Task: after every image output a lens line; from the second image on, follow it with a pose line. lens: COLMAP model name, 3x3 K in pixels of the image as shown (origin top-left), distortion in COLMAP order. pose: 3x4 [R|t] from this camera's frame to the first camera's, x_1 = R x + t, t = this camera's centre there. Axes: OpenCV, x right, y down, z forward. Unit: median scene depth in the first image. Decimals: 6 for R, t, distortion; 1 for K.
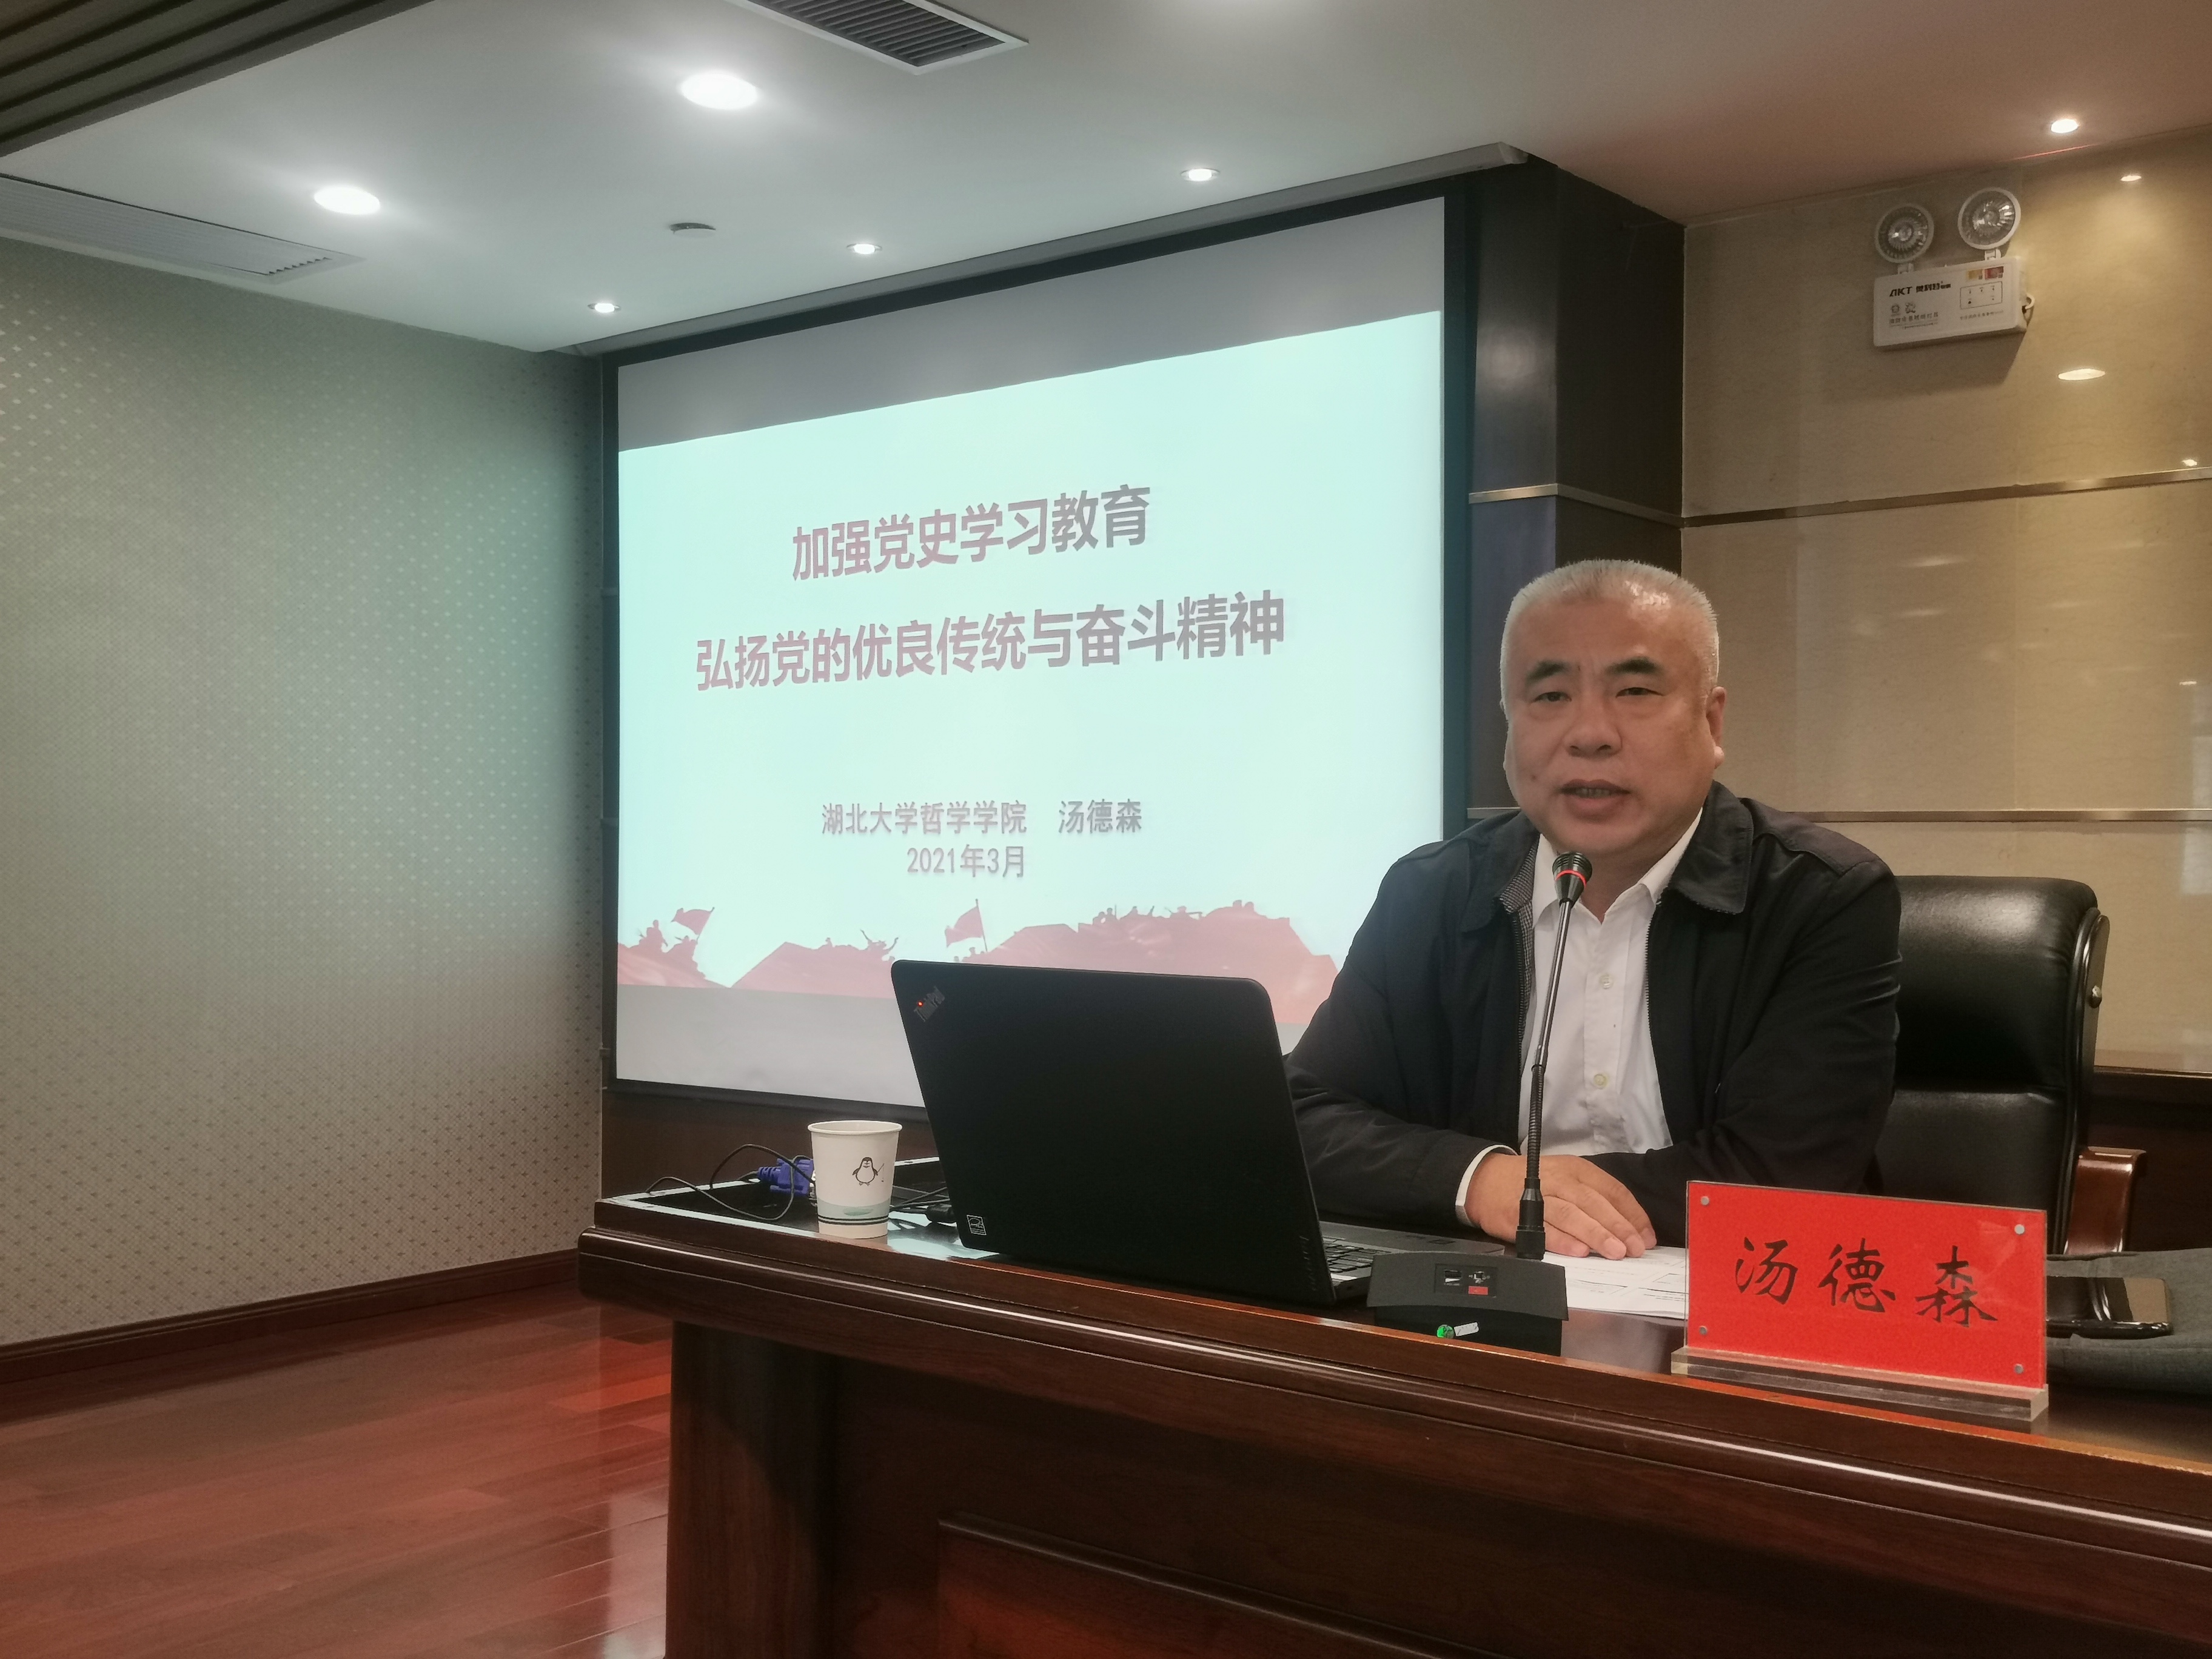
lens RADIAL K [[2323.9, 0, 1092.9], [0, 2323.9, 749.6], [0, 0, 1]] dist [0.051537, 0.000000]
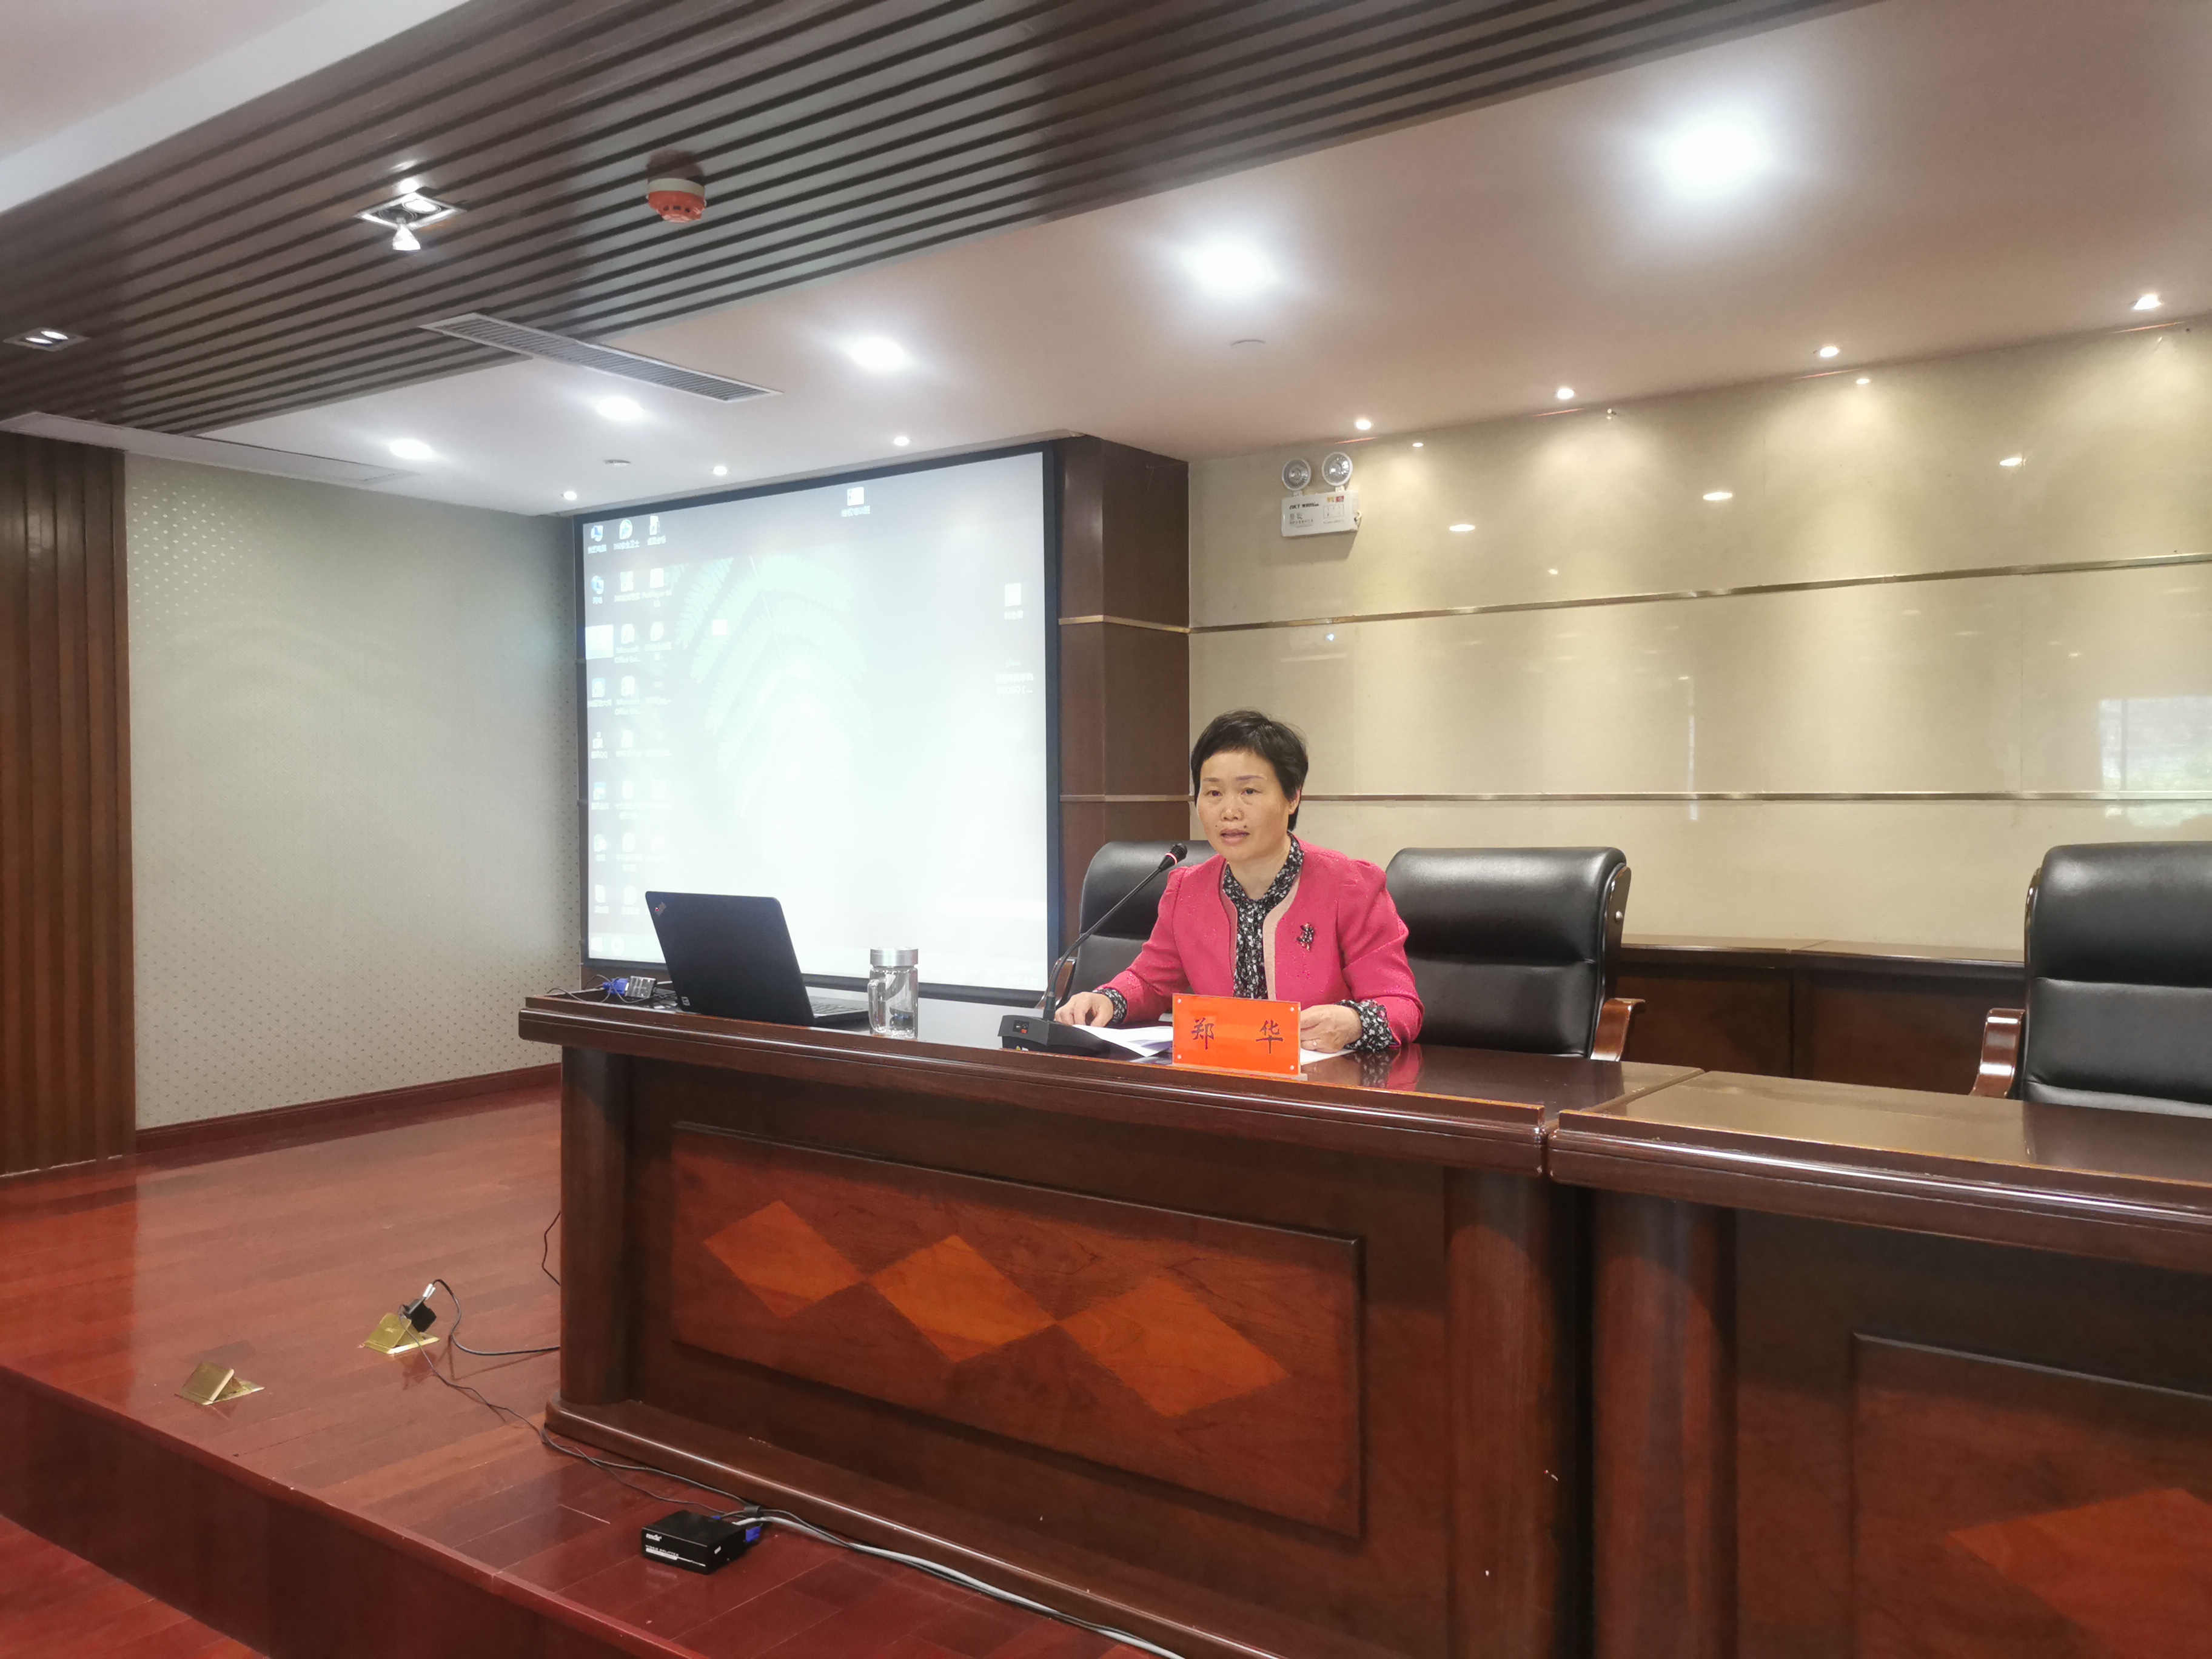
lens RADIAL K [[1758.2, 0, 1080.7], [0, 1758.2, 784.5], [0, 0, 1]] dist [0.062390, 0.002095]
pose [[0.998931, -0.009196, 0.045305, 0.119227], [0.007495, 0.999266, 0.037578, -0.035261], [-0.045617, -0.037198, 0.998266, -0.351295]]
